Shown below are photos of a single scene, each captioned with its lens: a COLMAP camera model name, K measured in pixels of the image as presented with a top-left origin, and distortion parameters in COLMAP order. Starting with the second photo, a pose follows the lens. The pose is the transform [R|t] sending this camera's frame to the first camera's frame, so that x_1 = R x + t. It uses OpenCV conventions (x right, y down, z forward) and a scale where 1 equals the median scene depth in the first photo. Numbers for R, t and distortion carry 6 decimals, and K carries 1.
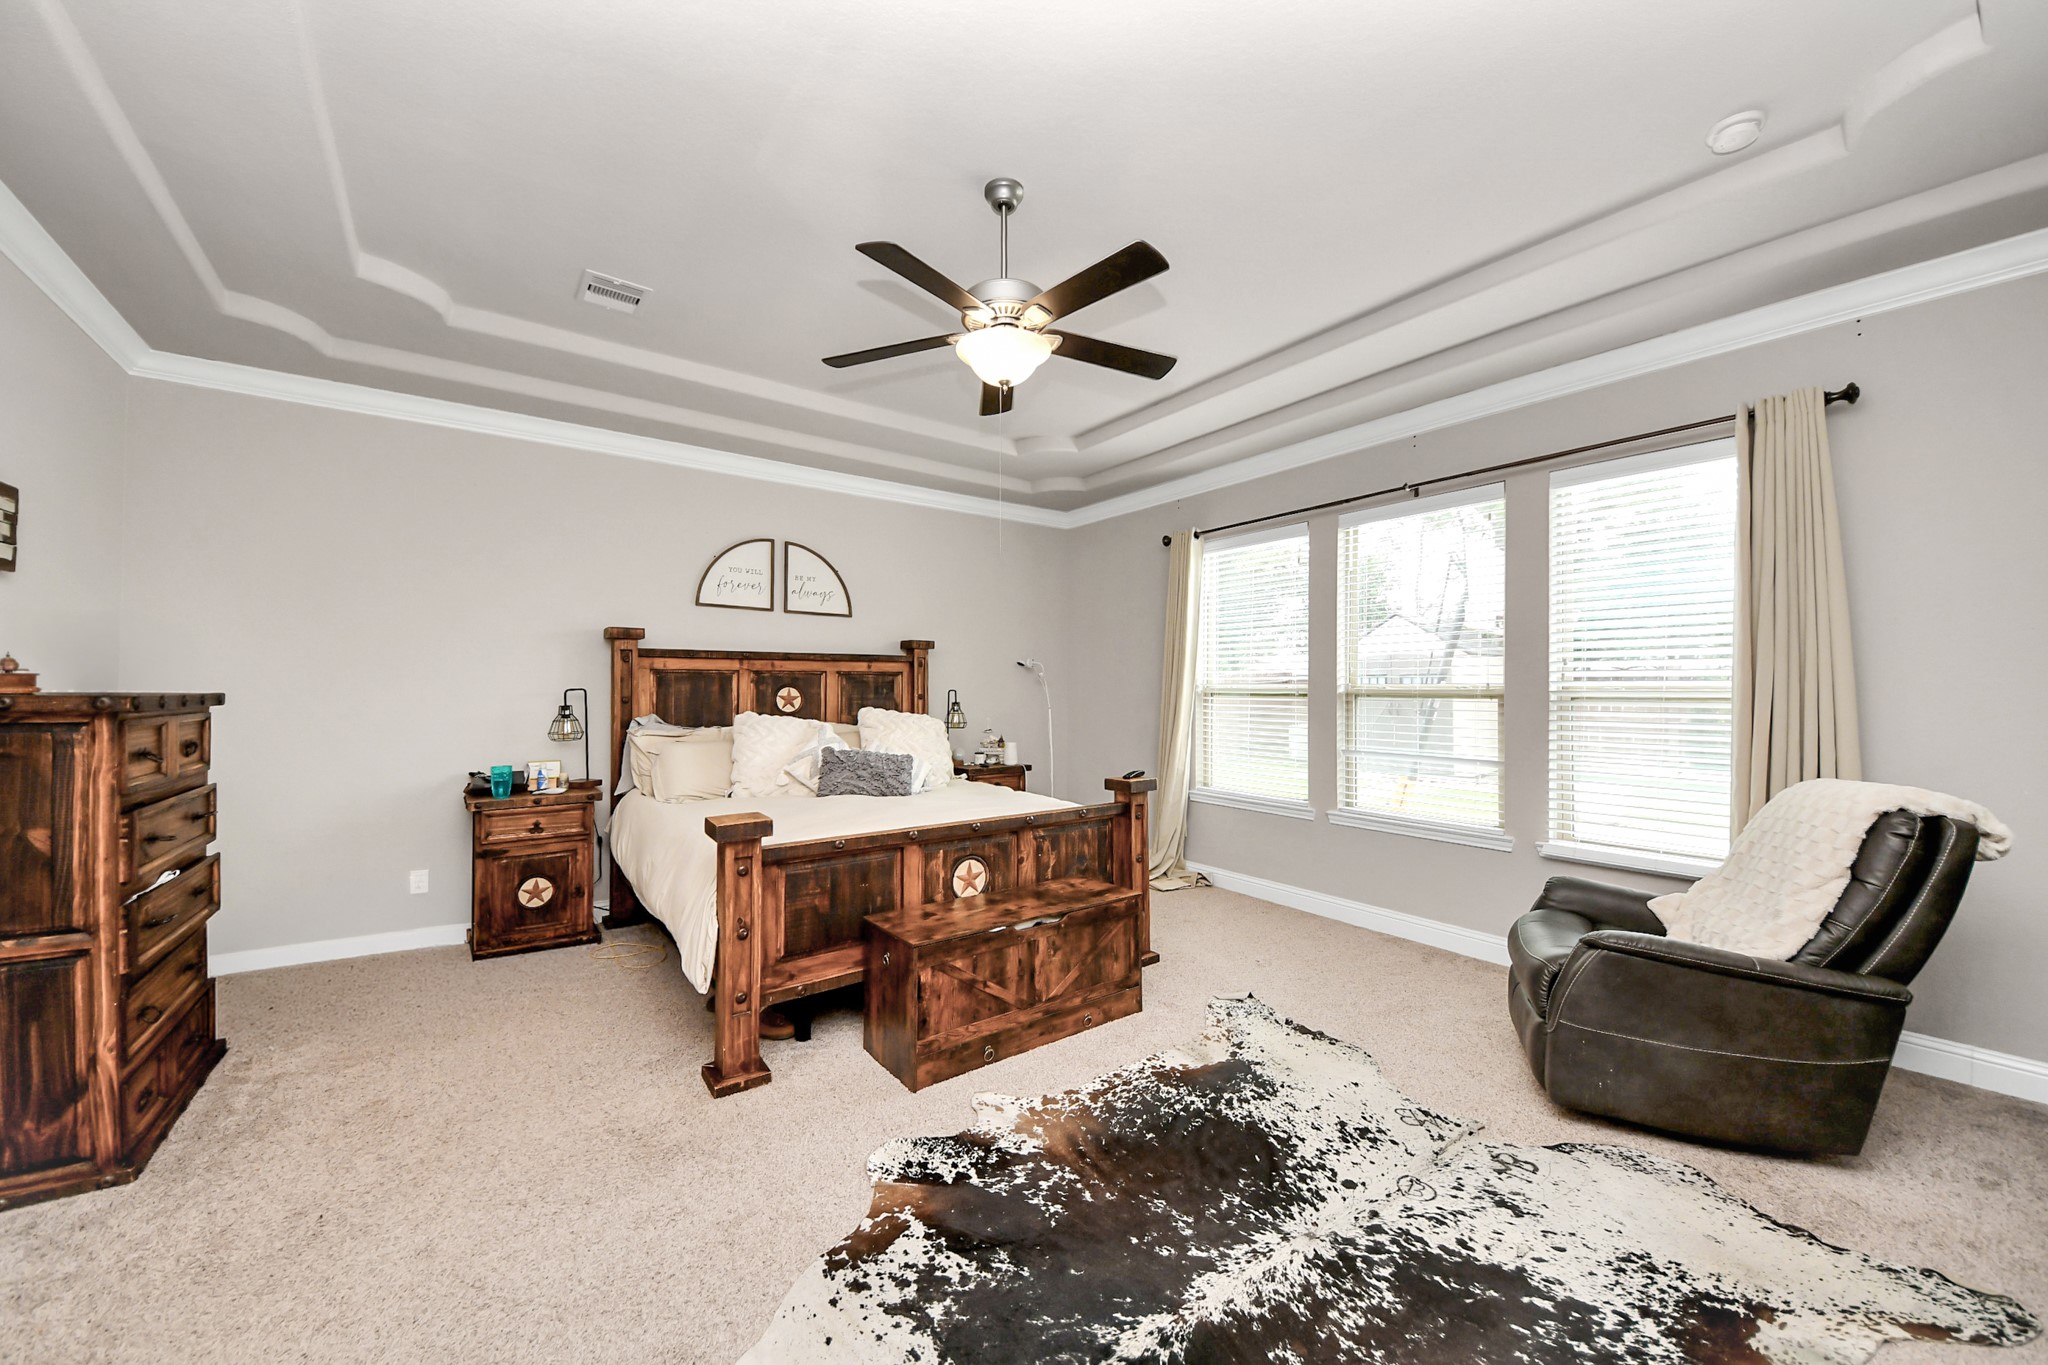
lens RADIAL K [[722.9, 0, 1028.5], [0, 722.9, 689.3], [0, 0, 1]] dist [-0.016890, -0.000574]
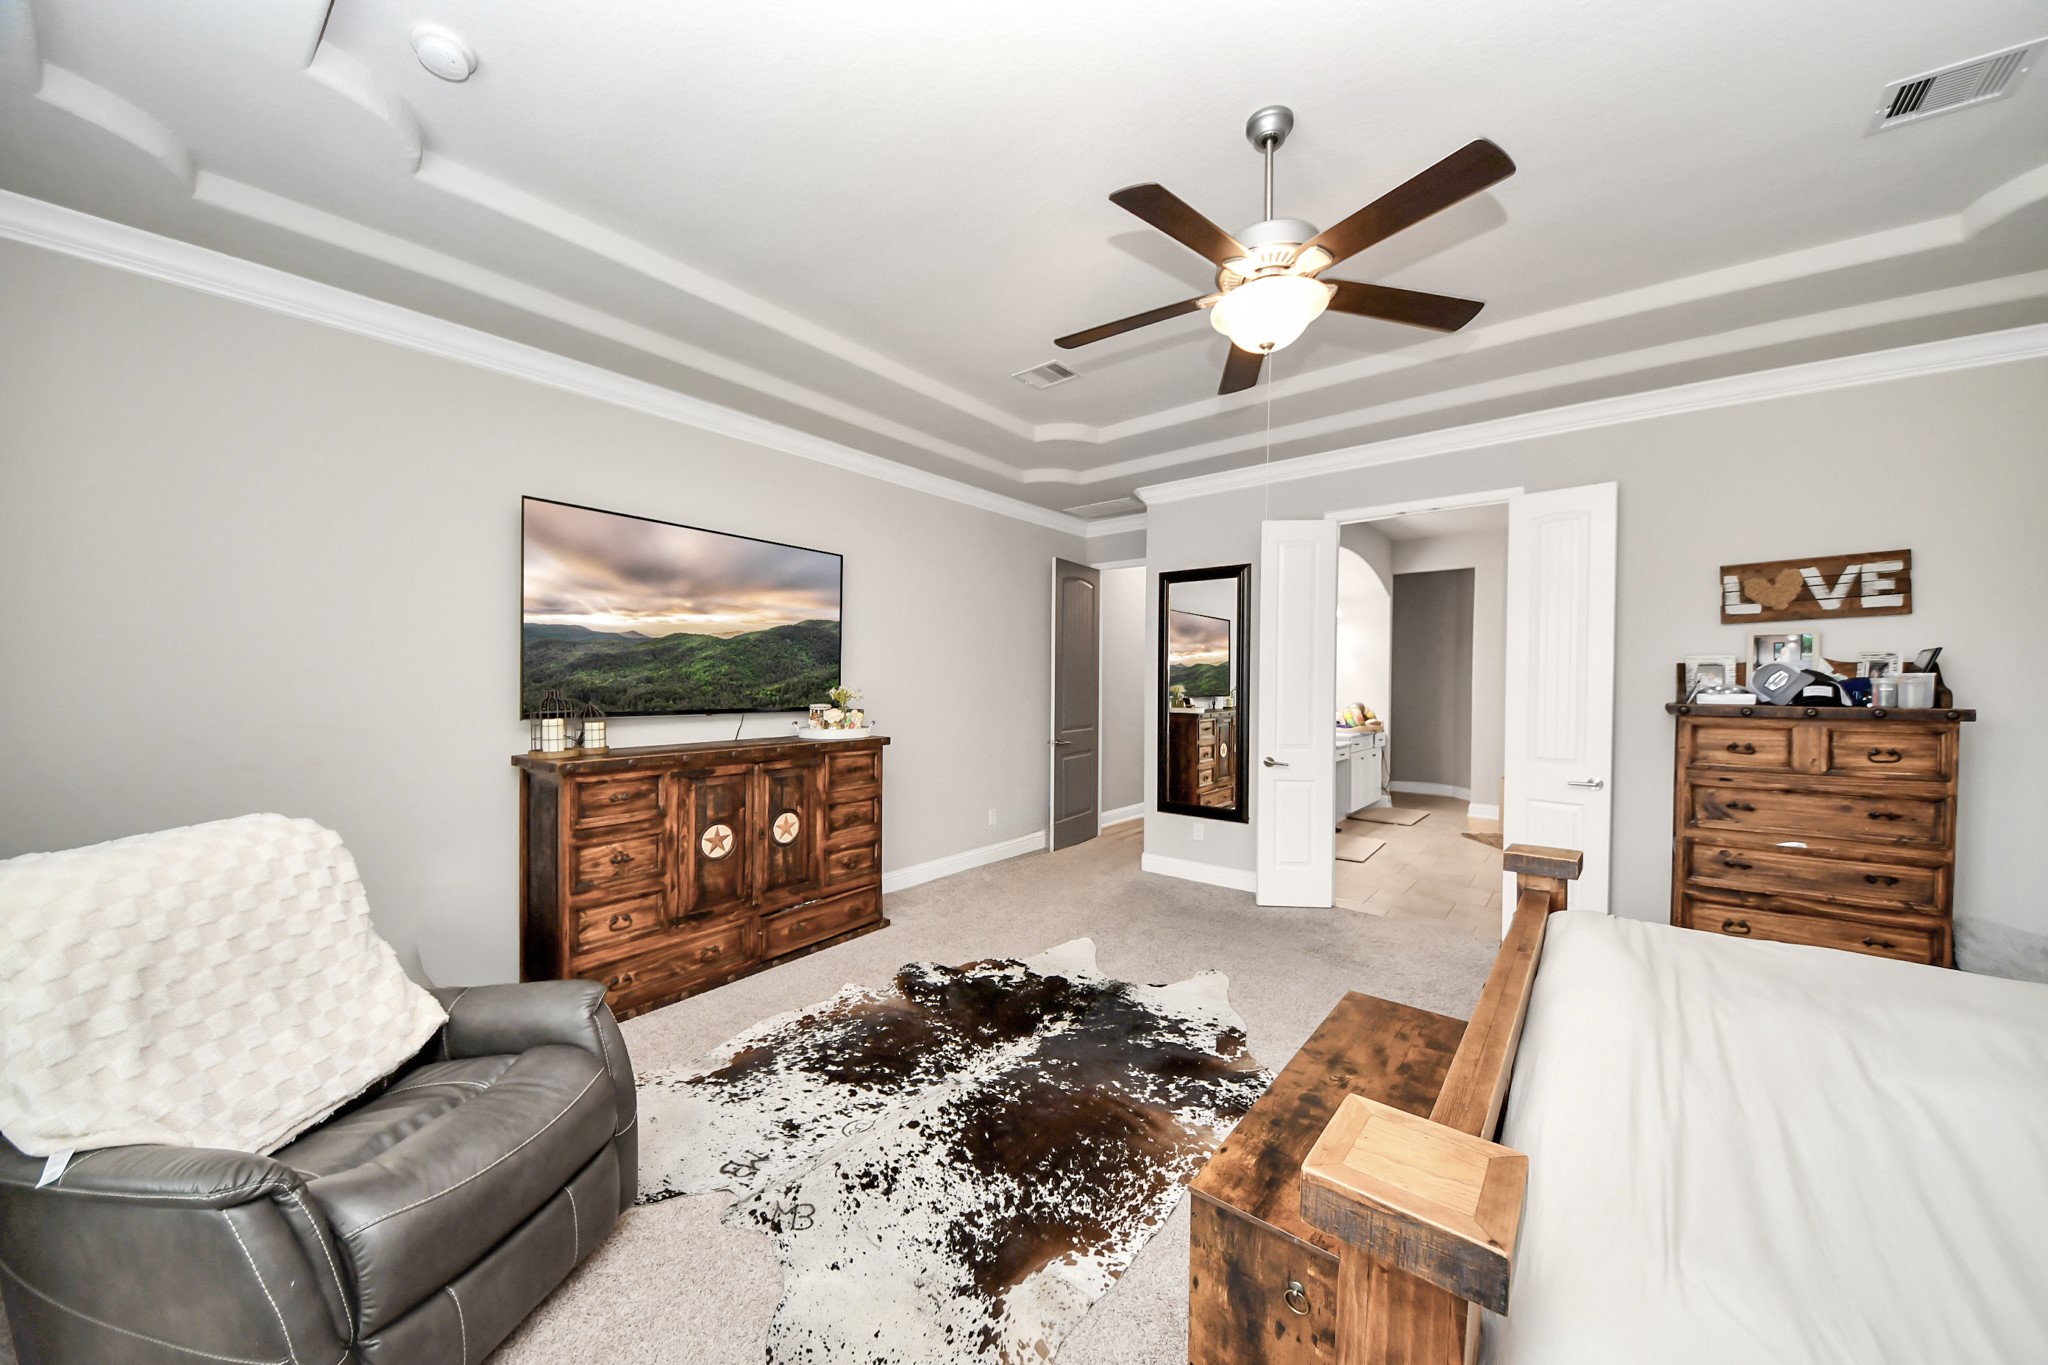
lens RADIAL K [[722.9, 0, 1011.7], [0, 722.9, 678.1], [0, 0, 1]] dist [-0.016890, -0.000574]
pose [[-0.970229, -0.006408, -0.242106, 0.577170], [-0.007737, 0.999960, 0.004539, -0.048195], [0.242067, 0.006277, -0.970239, 2.160108]]
